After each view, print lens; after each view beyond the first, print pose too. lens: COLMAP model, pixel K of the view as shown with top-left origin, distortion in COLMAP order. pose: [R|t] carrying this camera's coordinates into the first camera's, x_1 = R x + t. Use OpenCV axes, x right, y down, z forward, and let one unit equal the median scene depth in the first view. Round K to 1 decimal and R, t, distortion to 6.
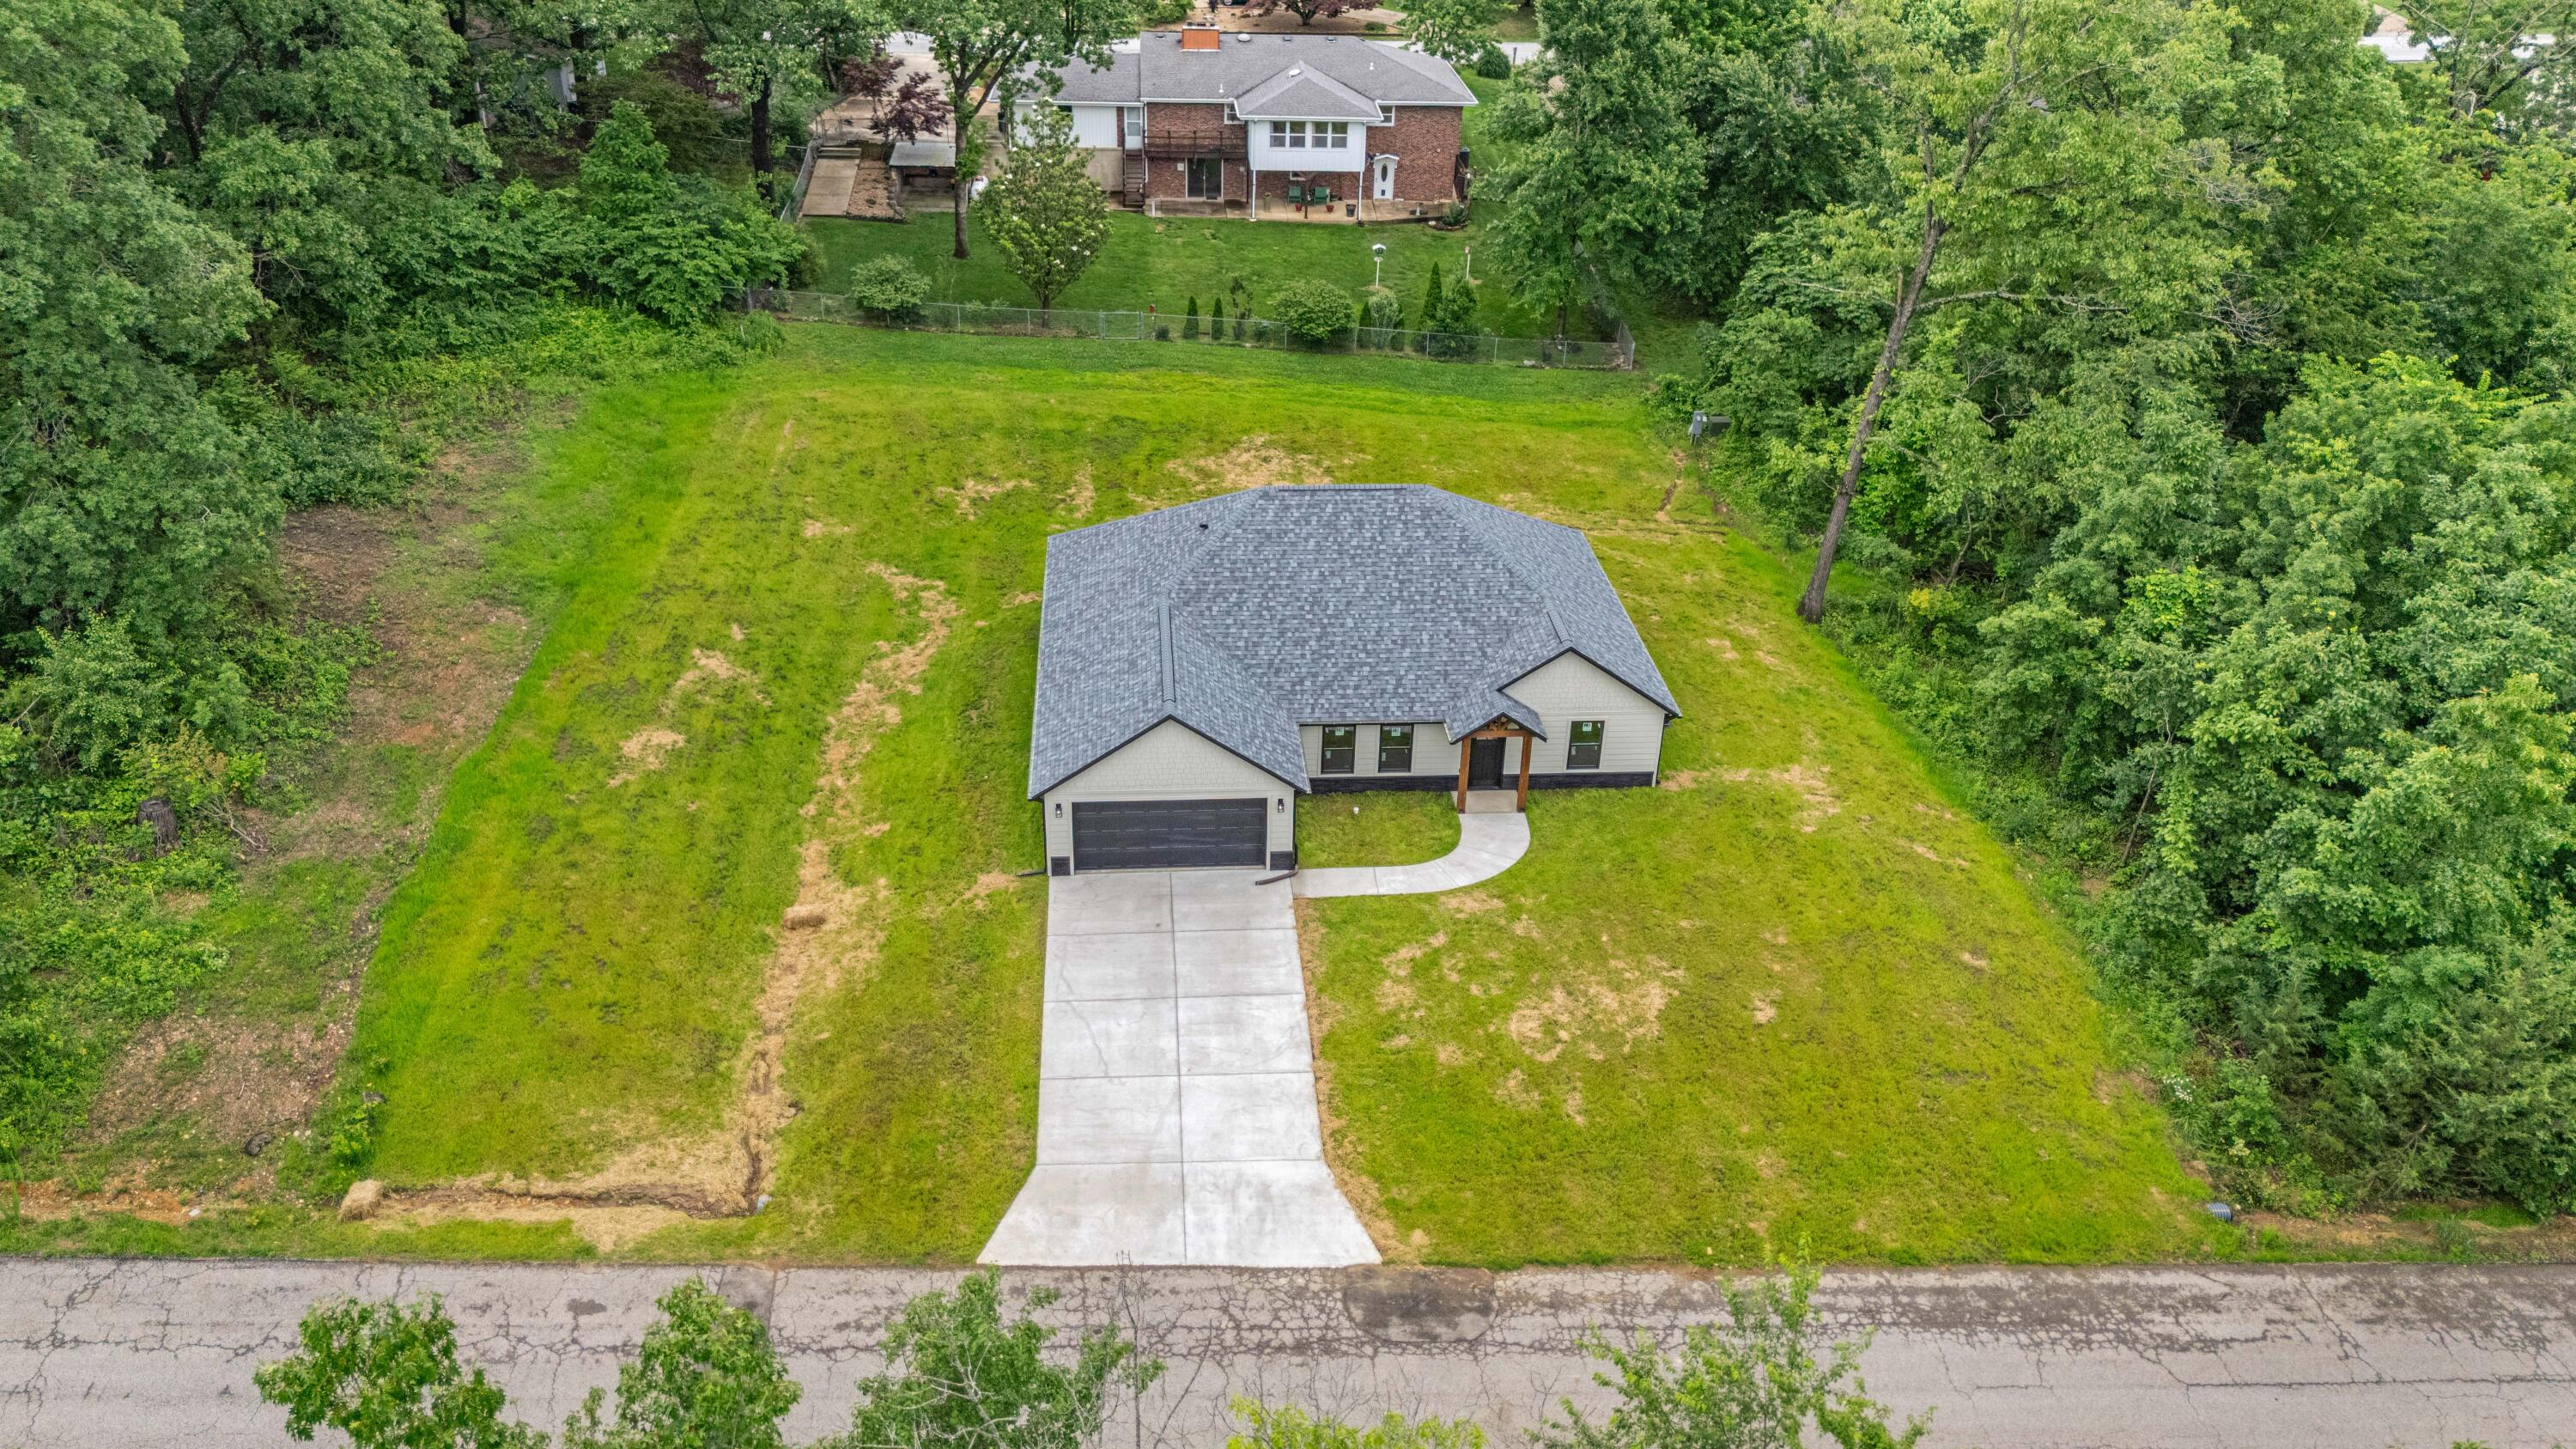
lens RADIAL K [[1943.7, 0, 1308.9], [0, 1943.7, 723.9], [0, 0, 1]] dist [0.064317, -0.002630]
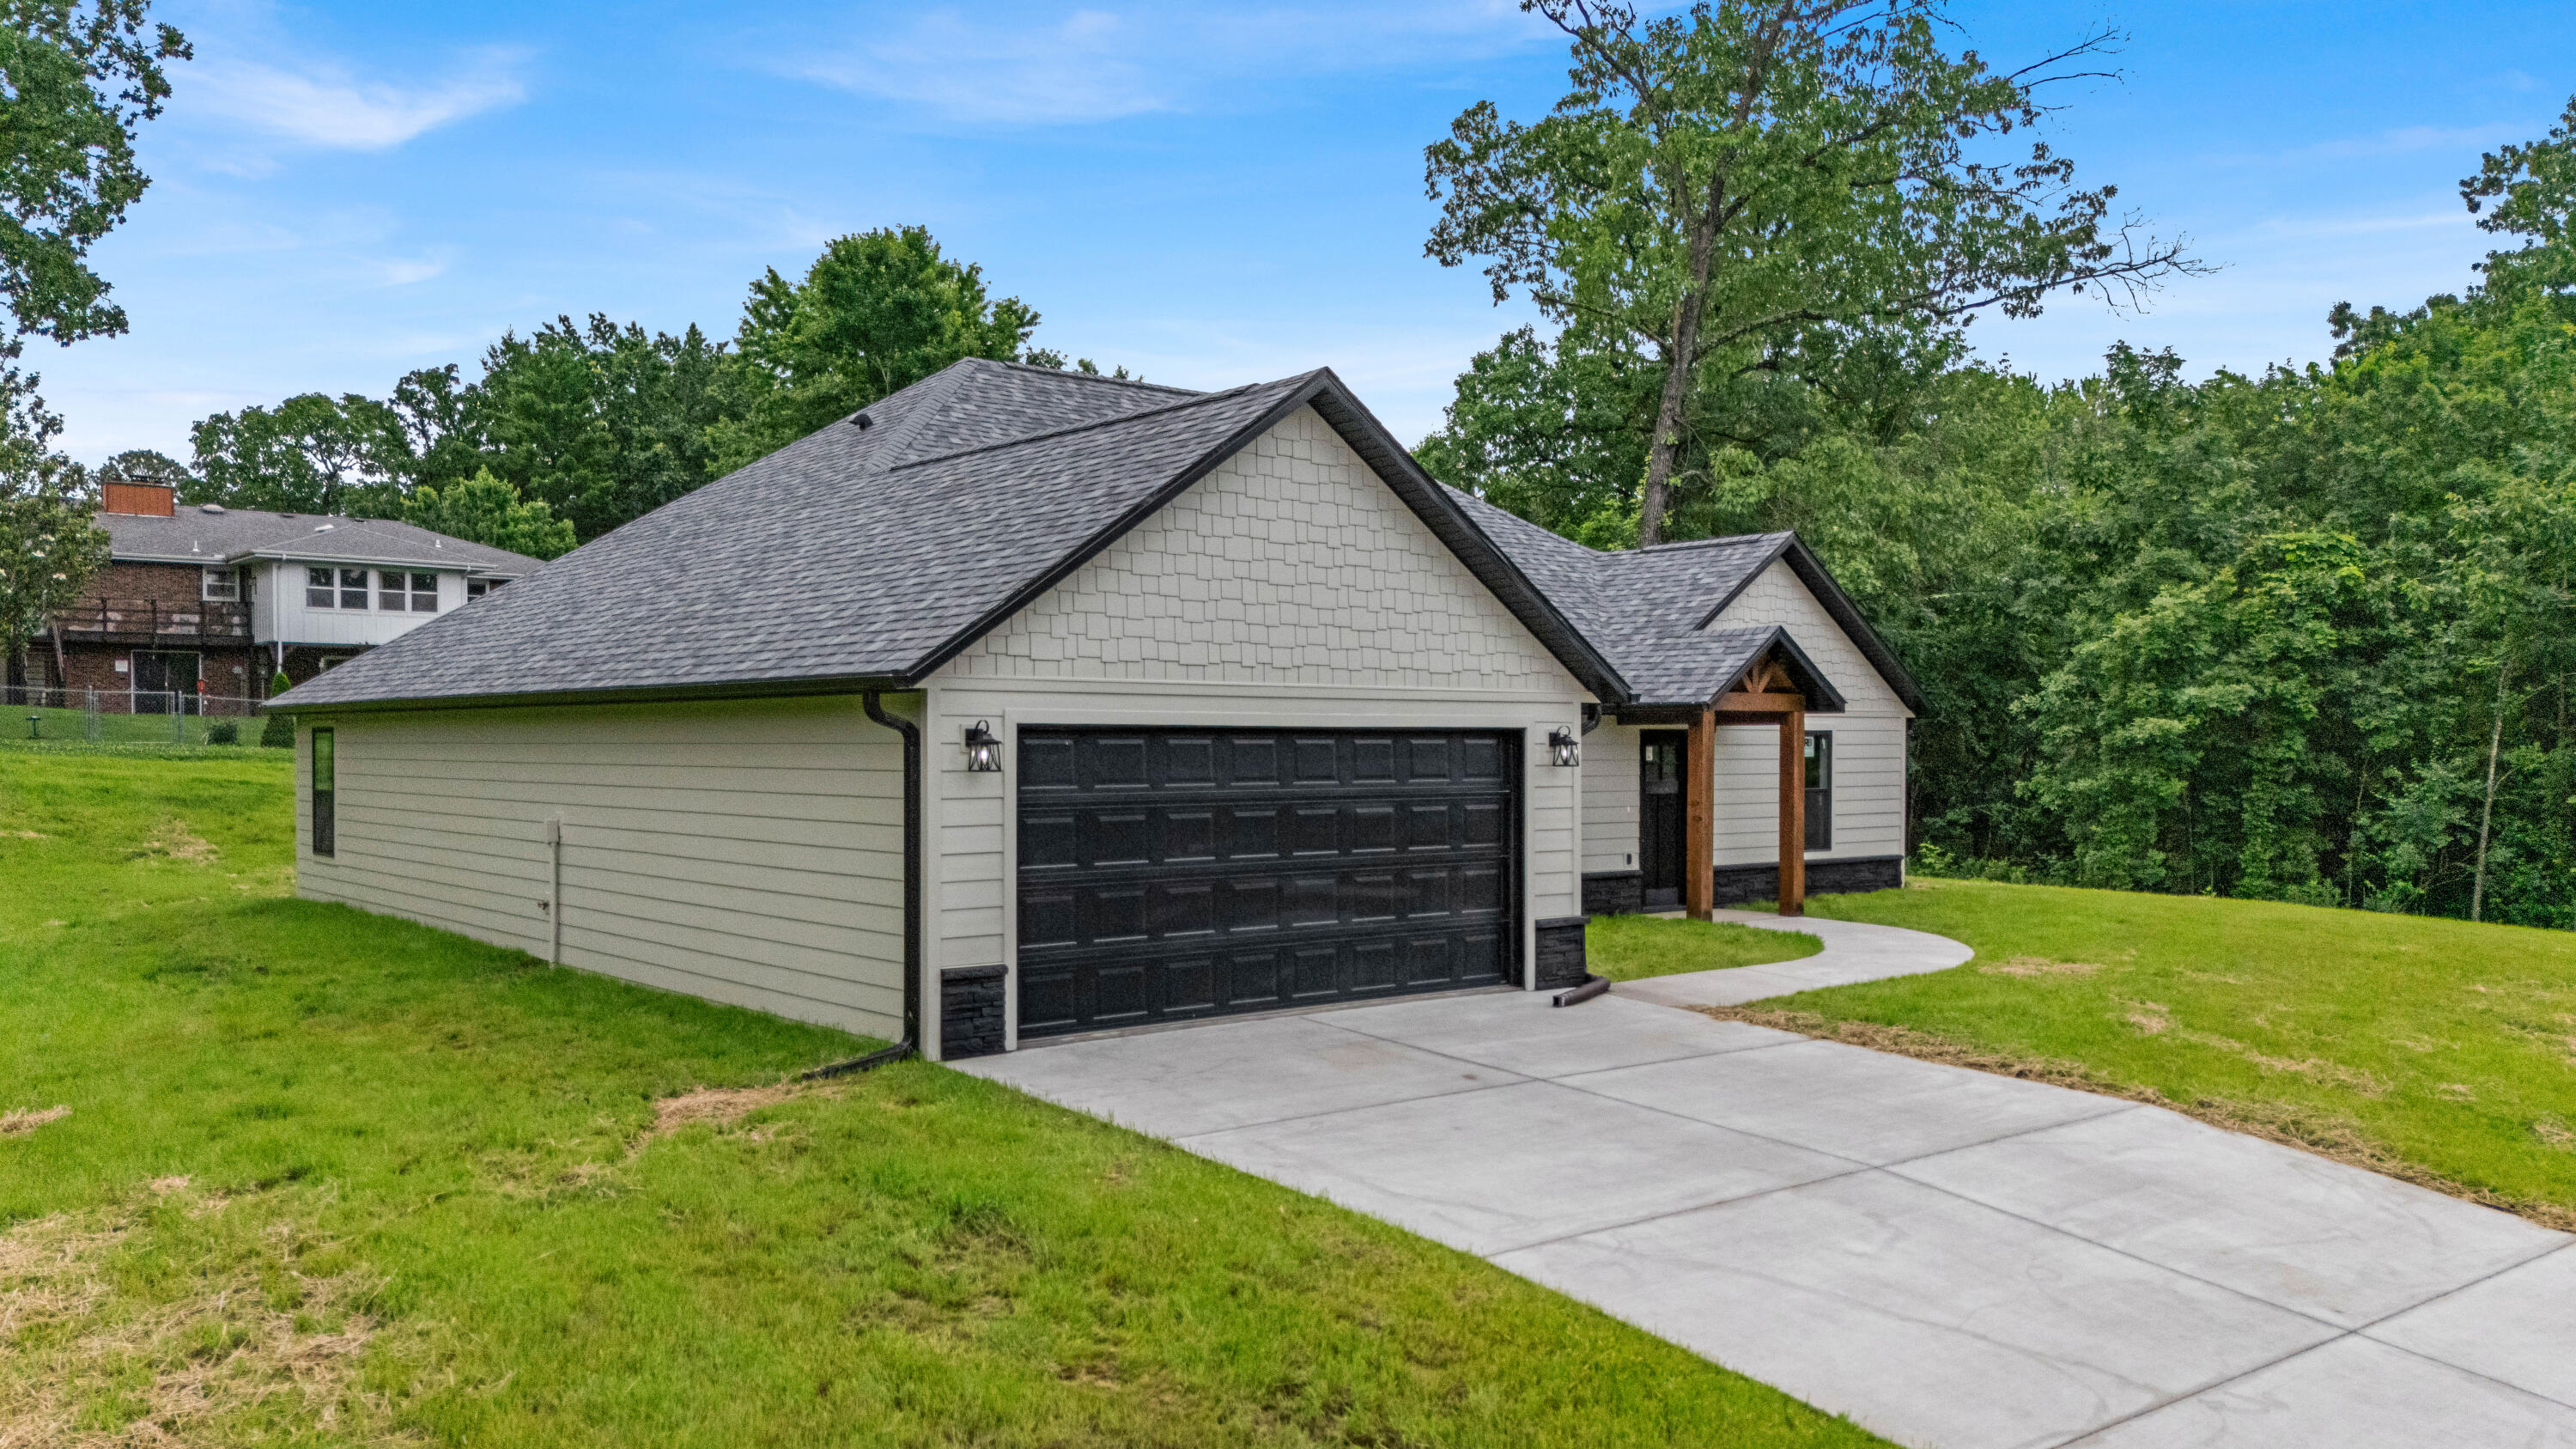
lens RADIAL K [[1971.8, 0, 1288.0], [0, 1971.8, 724.5], [0, 0, 1]] dist [0.026670, 0.000013]
pose [[0.822463, -0.027144, 0.568171, -0.222634], [0.295645, 0.873743, -0.386222, 0.141302], [-0.485952, 0.485630, 0.726646, 0.716874]]
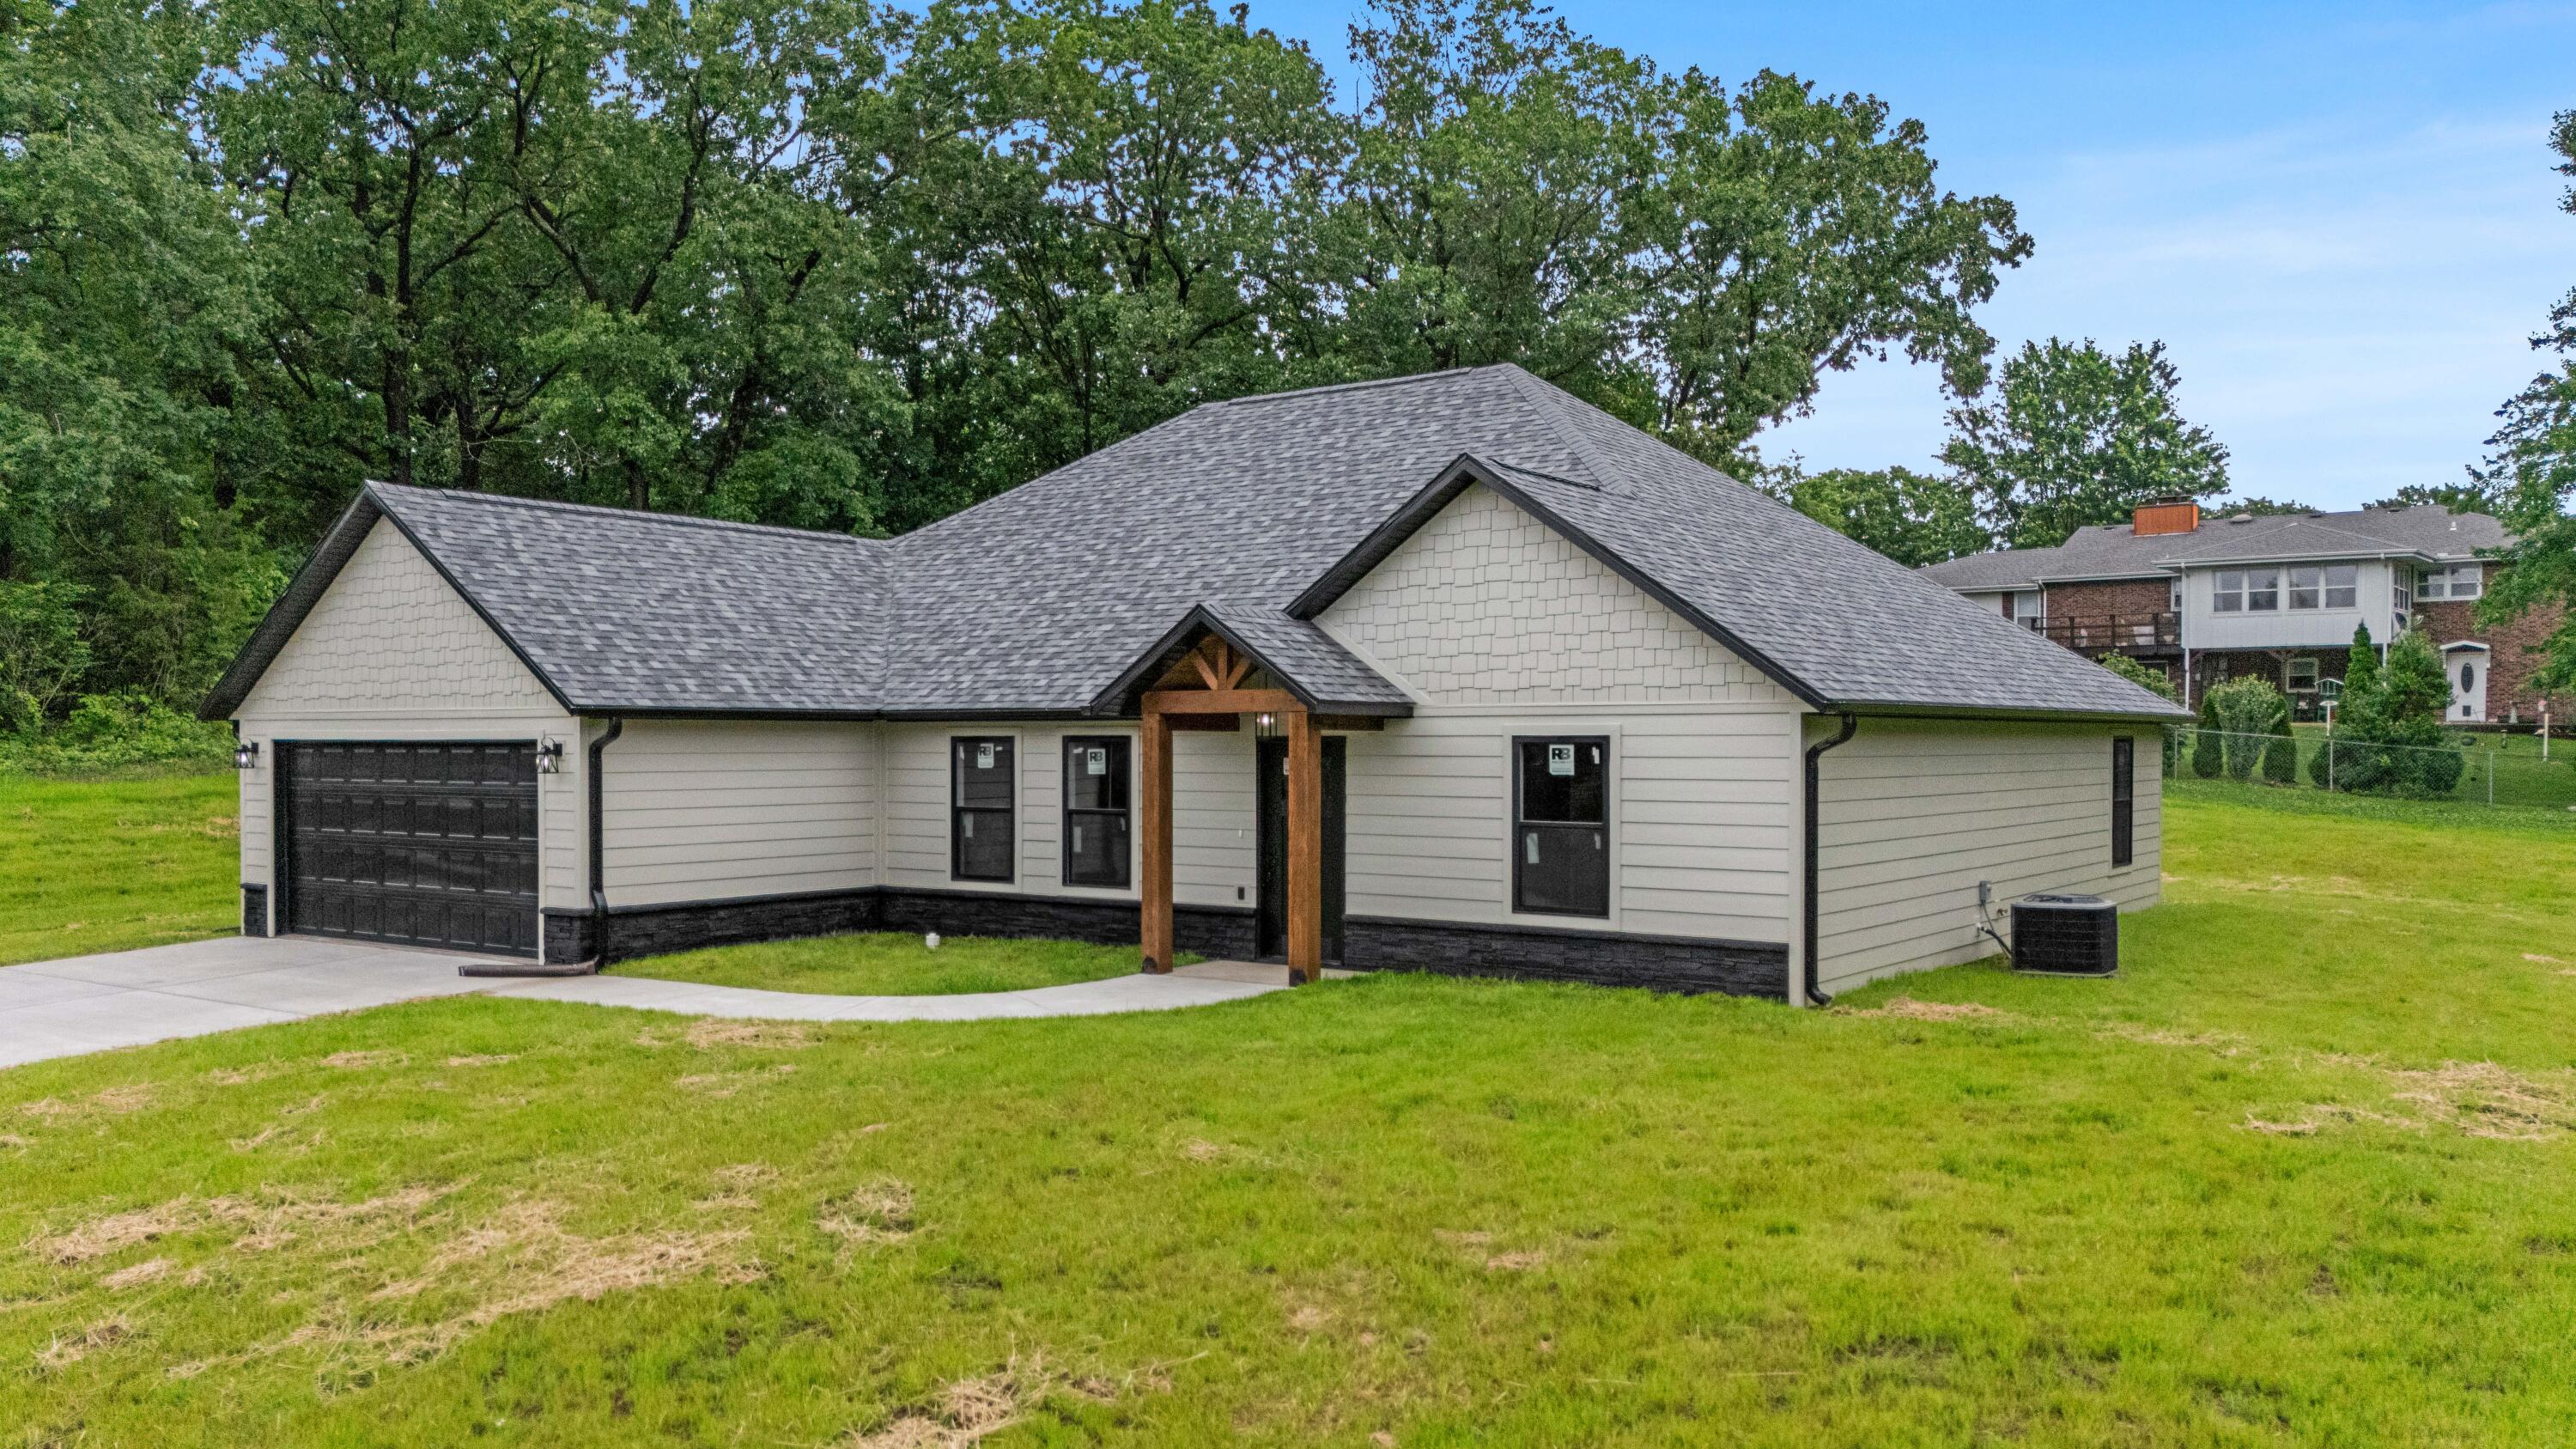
lens RADIAL K [[1971.8, 0, 1288.0], [0, 1971.8, 724.5], [0, 0, 1]] dist [0.026670, 0.000013]
pose [[0.749272, -0.040766, -0.661007, 0.318335], [-0.294876, 0.873169, -0.388102, 0.131569], [0.592992, 0.485709, 0.642220, 0.769483]]
